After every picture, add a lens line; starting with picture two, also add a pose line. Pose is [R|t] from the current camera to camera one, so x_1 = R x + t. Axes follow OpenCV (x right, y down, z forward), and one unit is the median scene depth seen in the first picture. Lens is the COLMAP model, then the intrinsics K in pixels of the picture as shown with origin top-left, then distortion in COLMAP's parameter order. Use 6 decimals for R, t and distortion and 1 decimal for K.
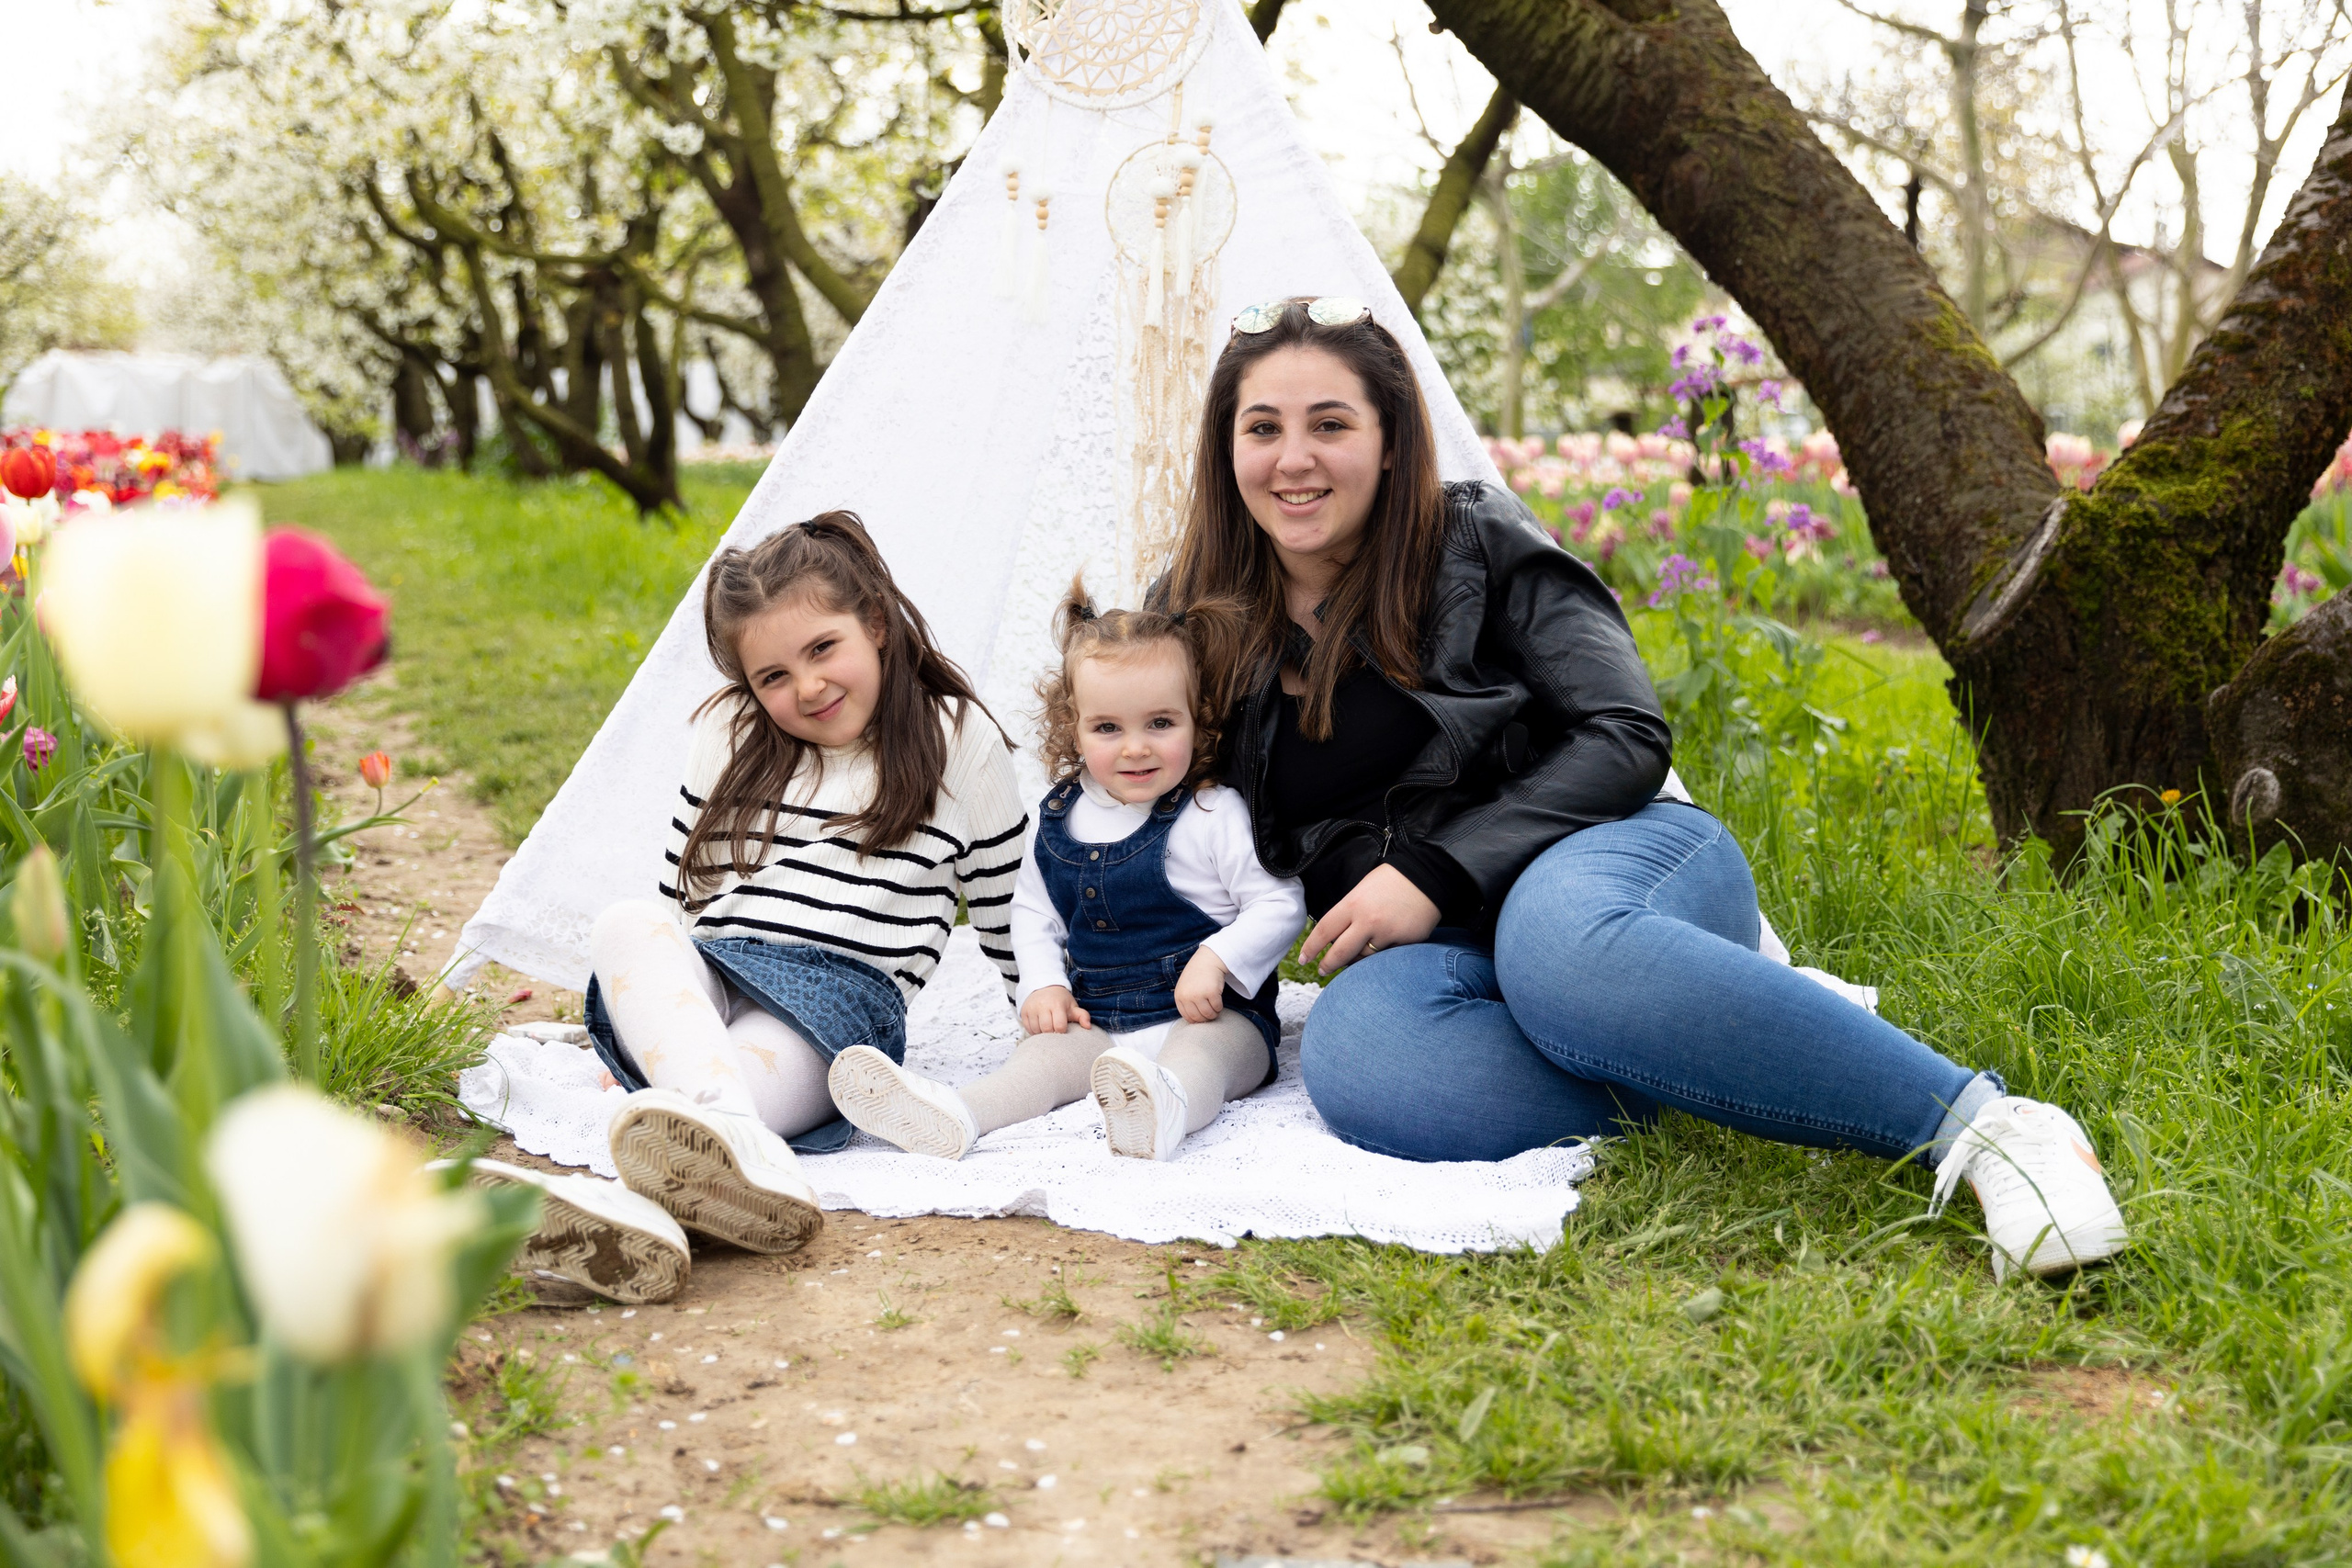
lens RADIAL K [[2810.5, 0, 1198.7], [0, 2810.5, 706.1], [0, 0, 1]] dist [-0.002050, 0.044584]
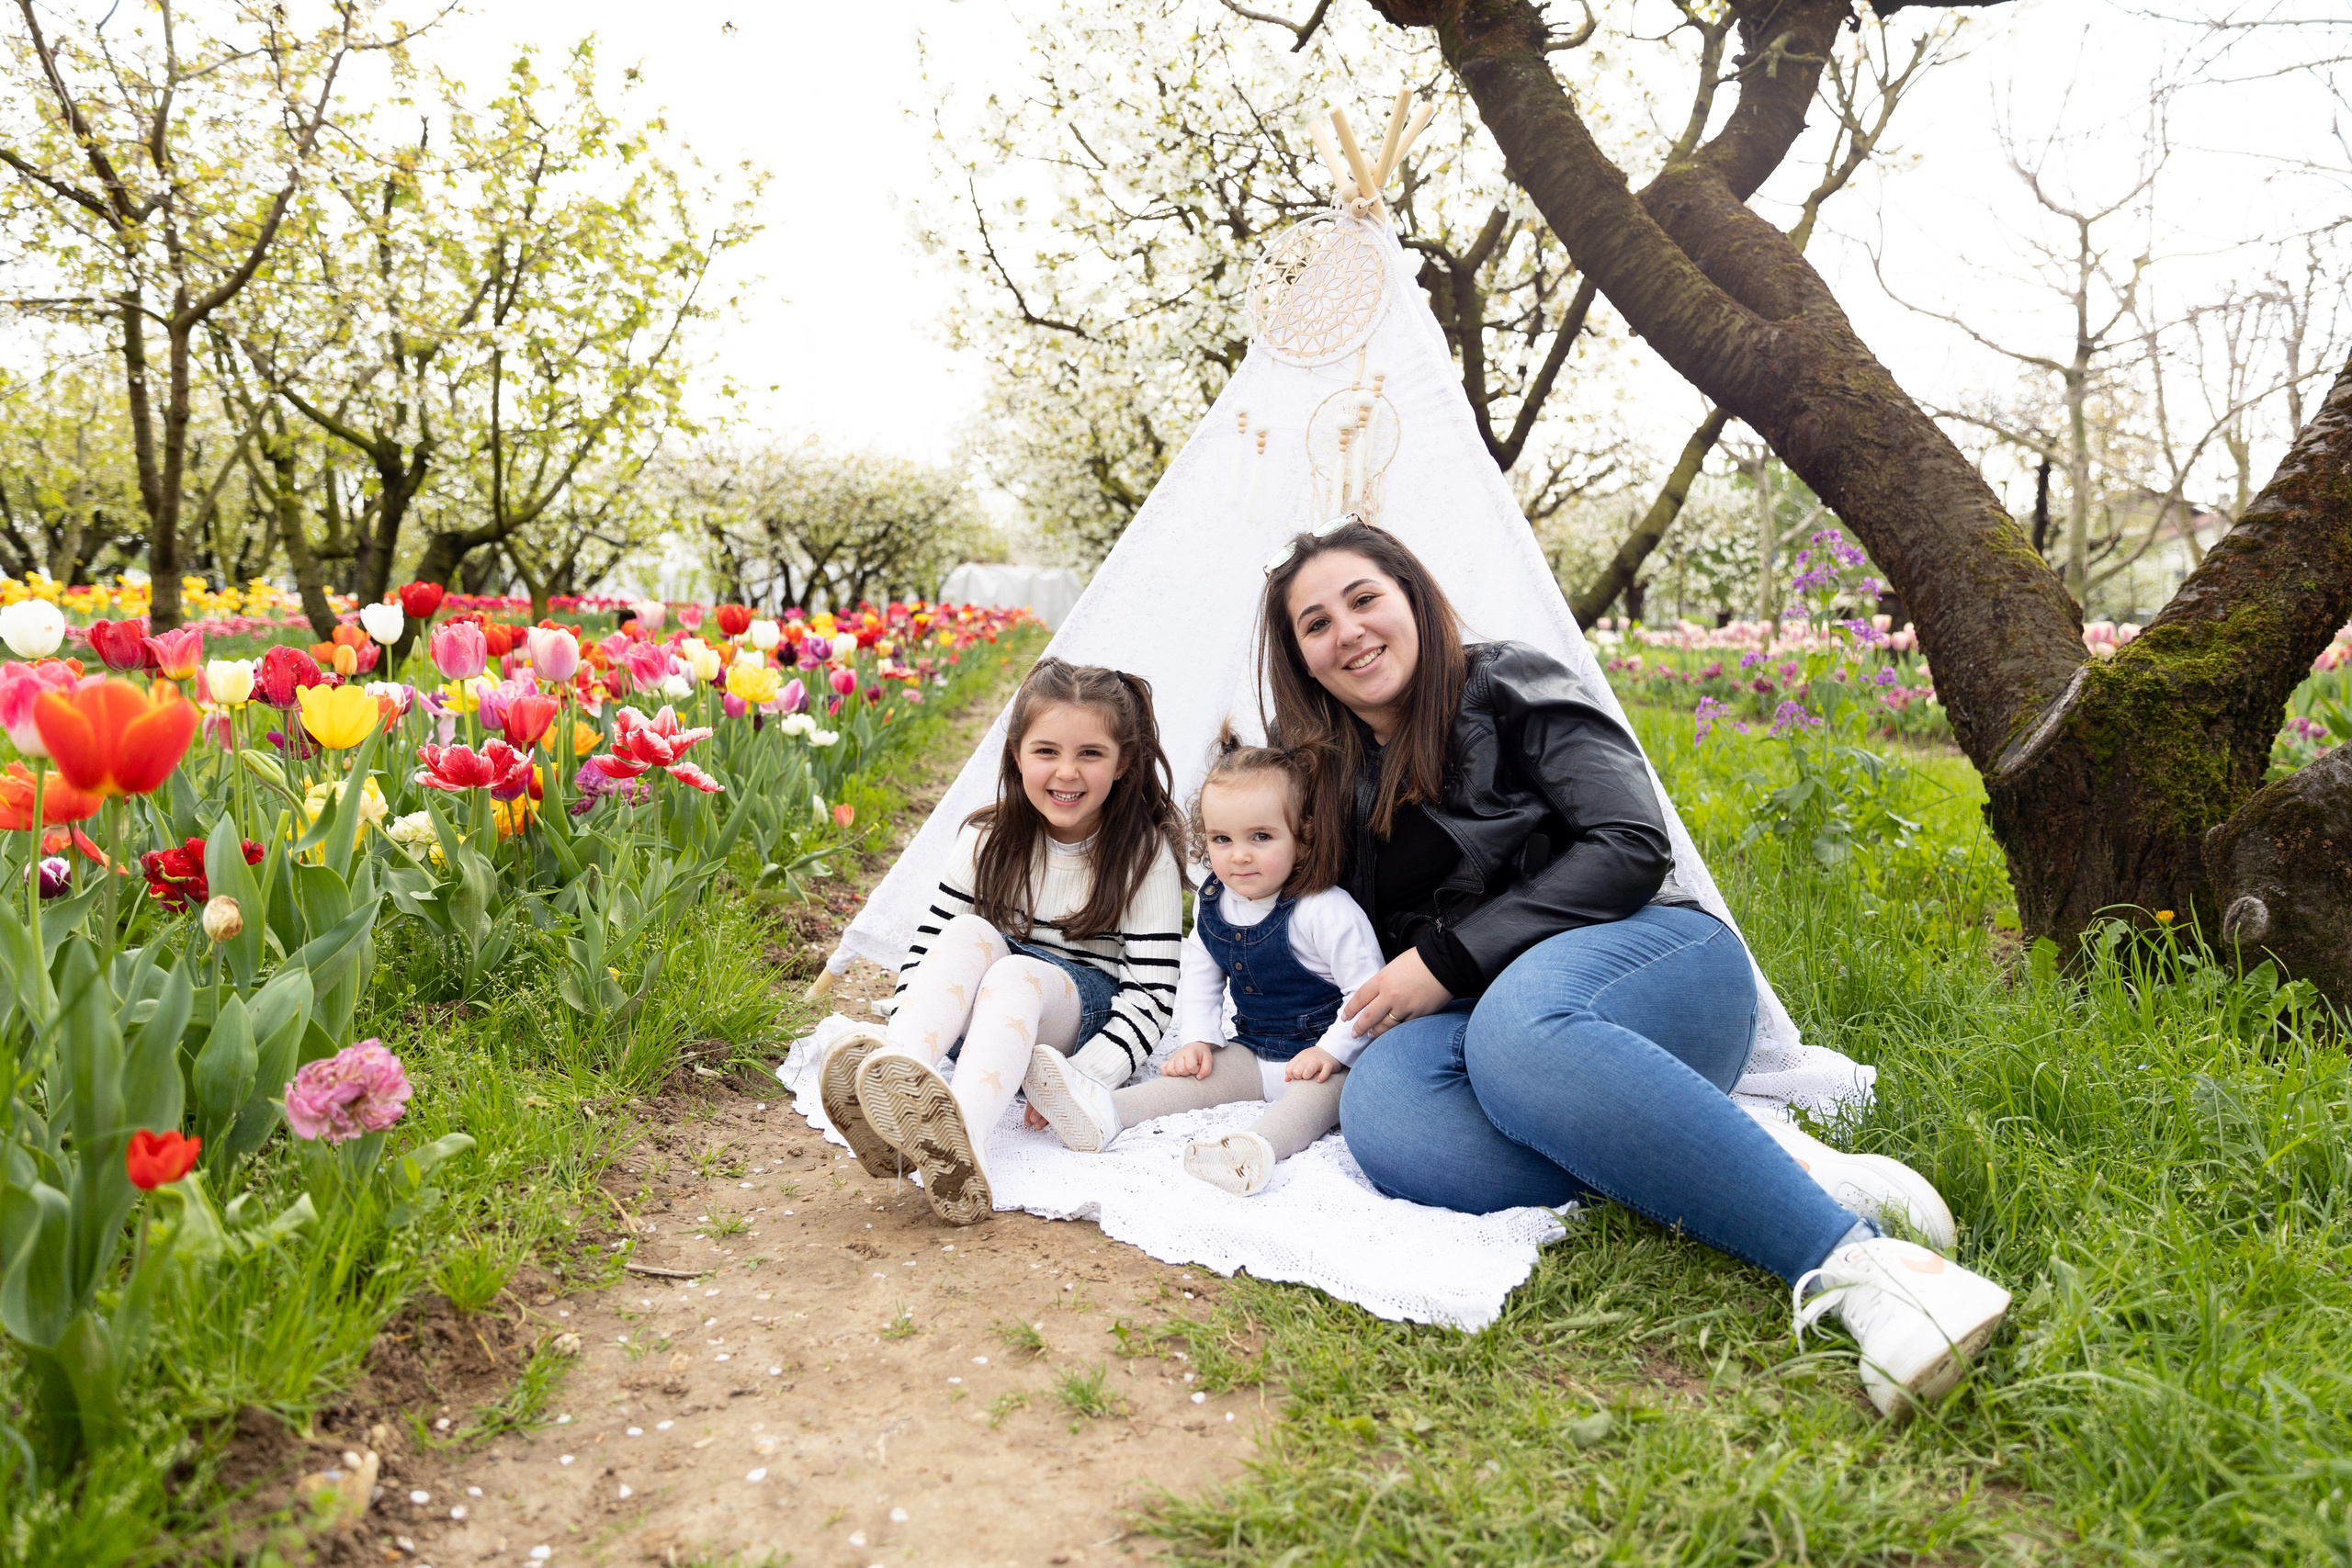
lens RADIAL K [[1553.3, 0, 1197.1], [0, 1553.3, 738.0], [0, 0, 1]] dist [0.004857, -0.000064]
pose [[0.967852, 0.037594, -0.248696, 0.094165], [-0.041834, 0.999055, -0.011782, -0.016454], [0.248019, 0.021807, 0.968510, 0.219132]]
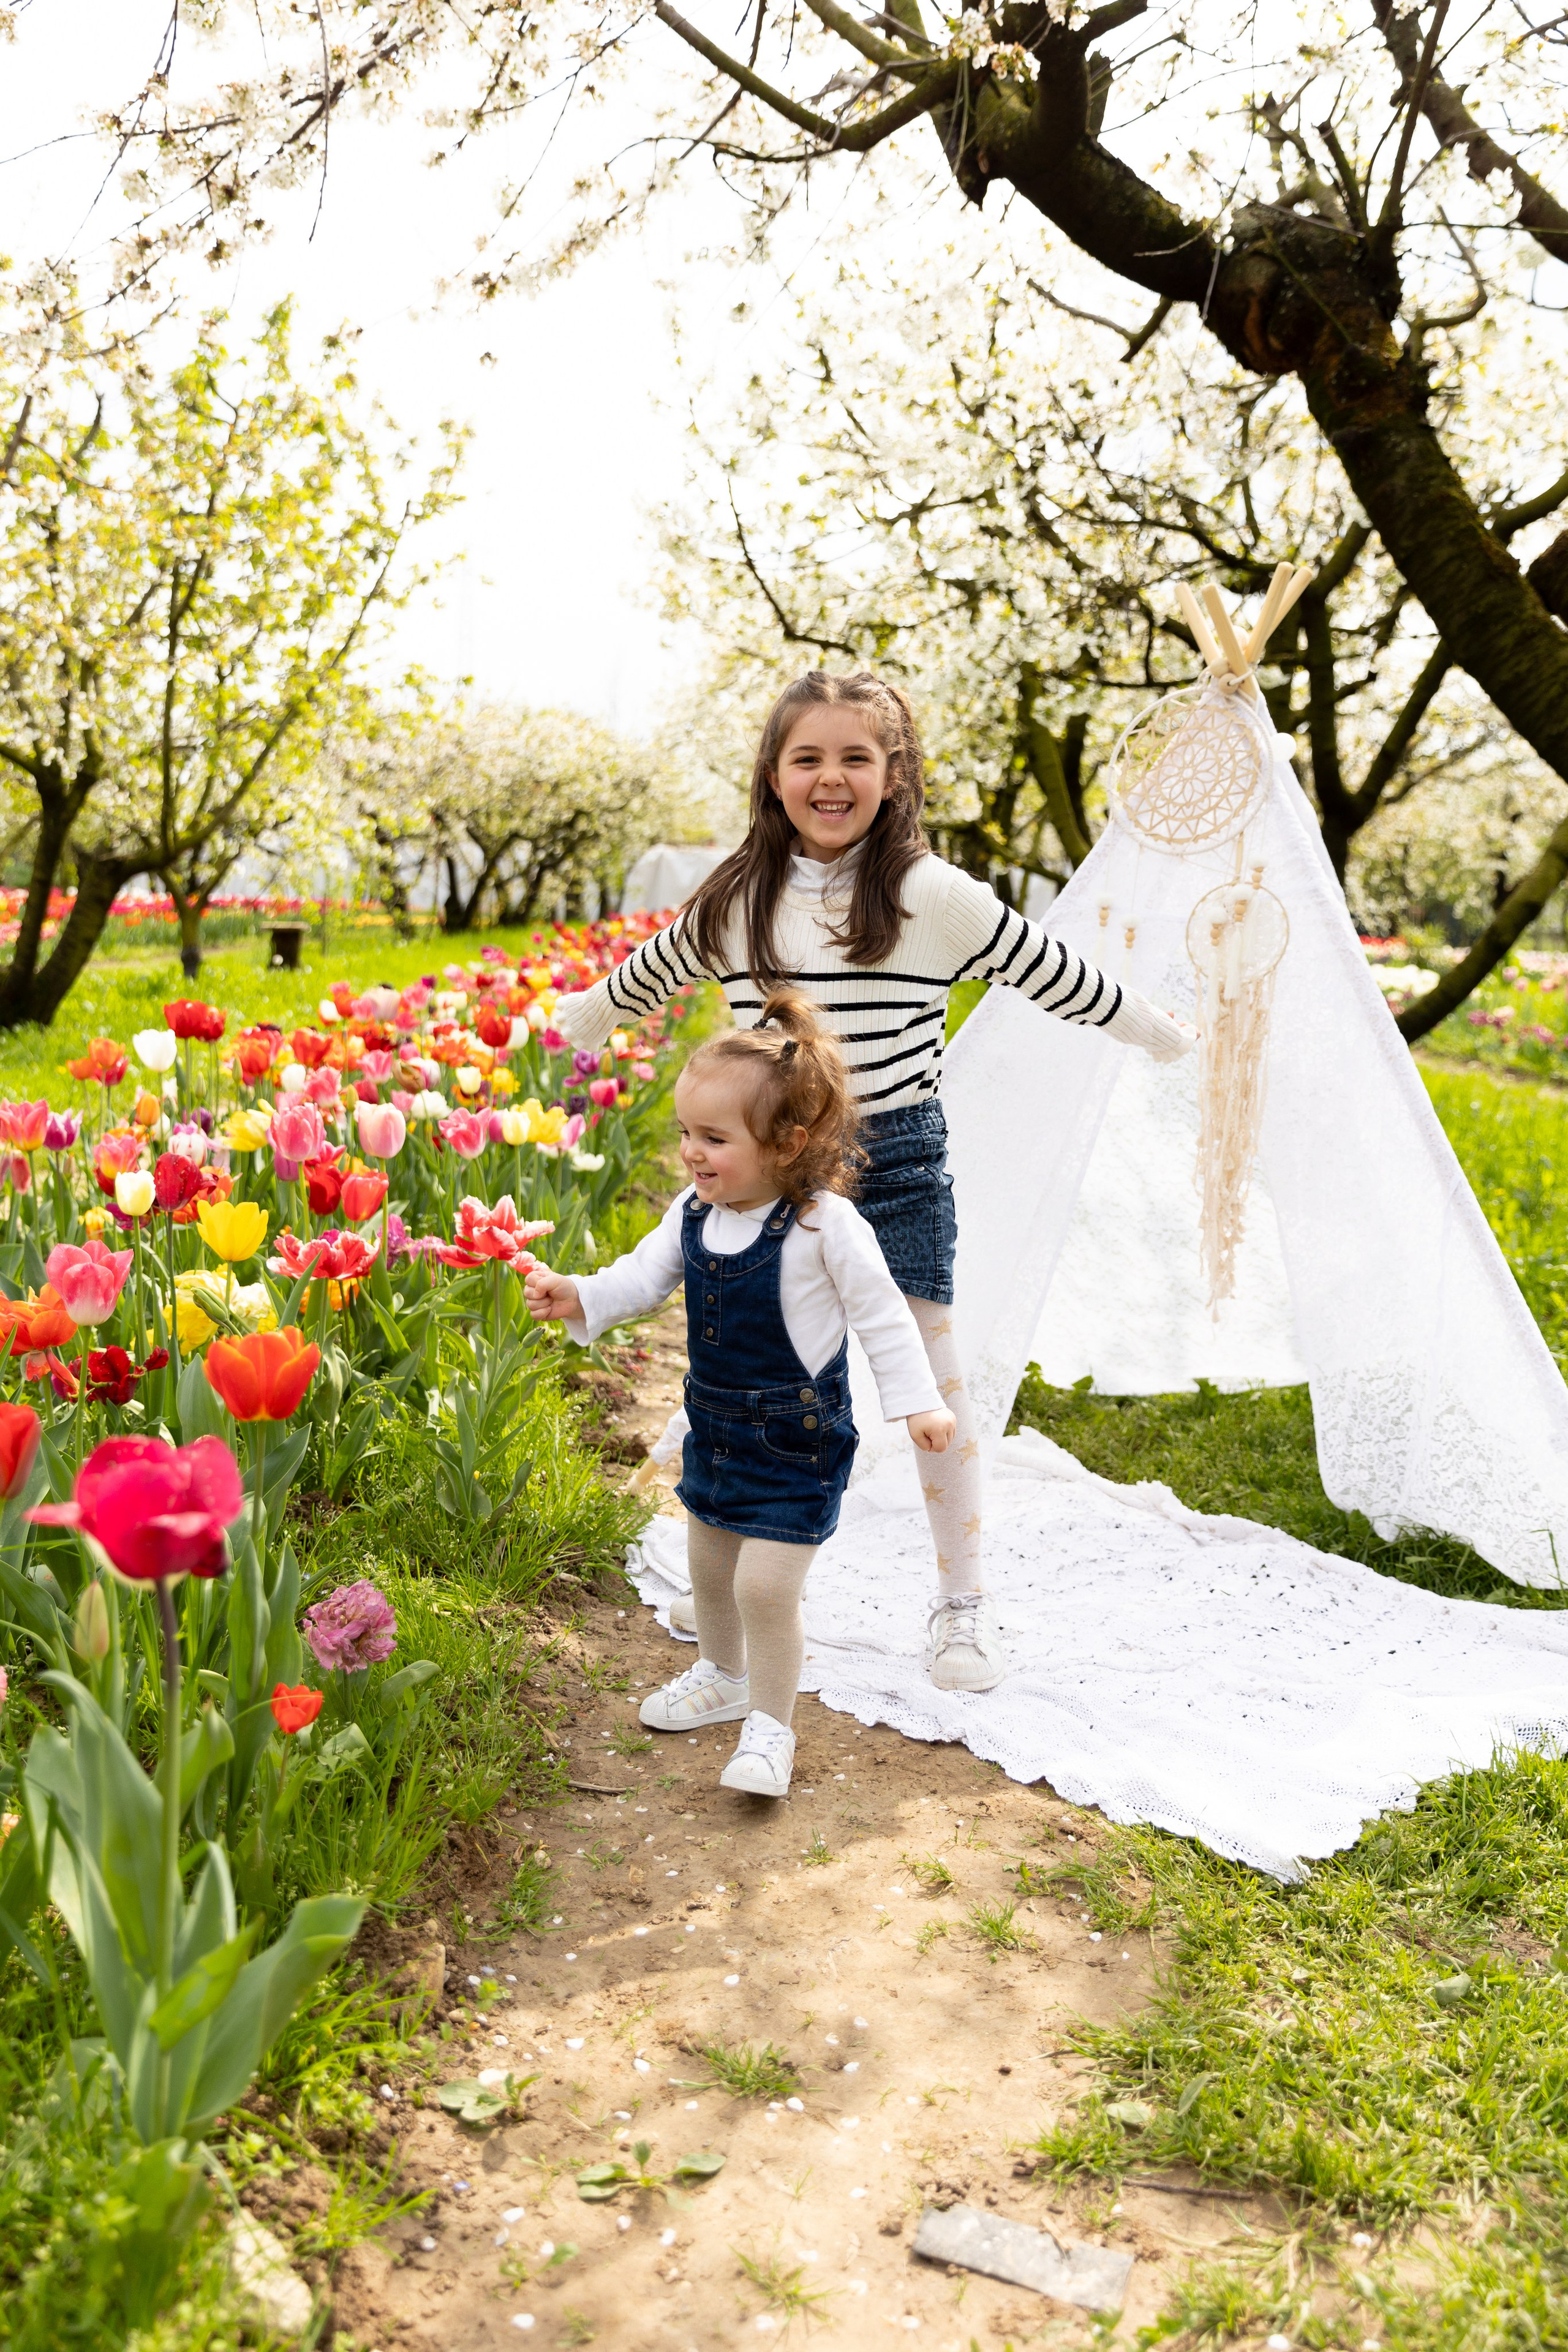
lens RADIAL K [[1941.9, 0, 733.3], [0, 1941.9, 1149.3], [0, 0, 1]] dist [-0.001880, 0.012348]
pose [[0.937117, 0.073254, -0.341241, 0.081615], [-0.062151, 0.997124, 0.043370, -0.087815], [0.343437, -0.019434, 0.938975, 0.068908]]
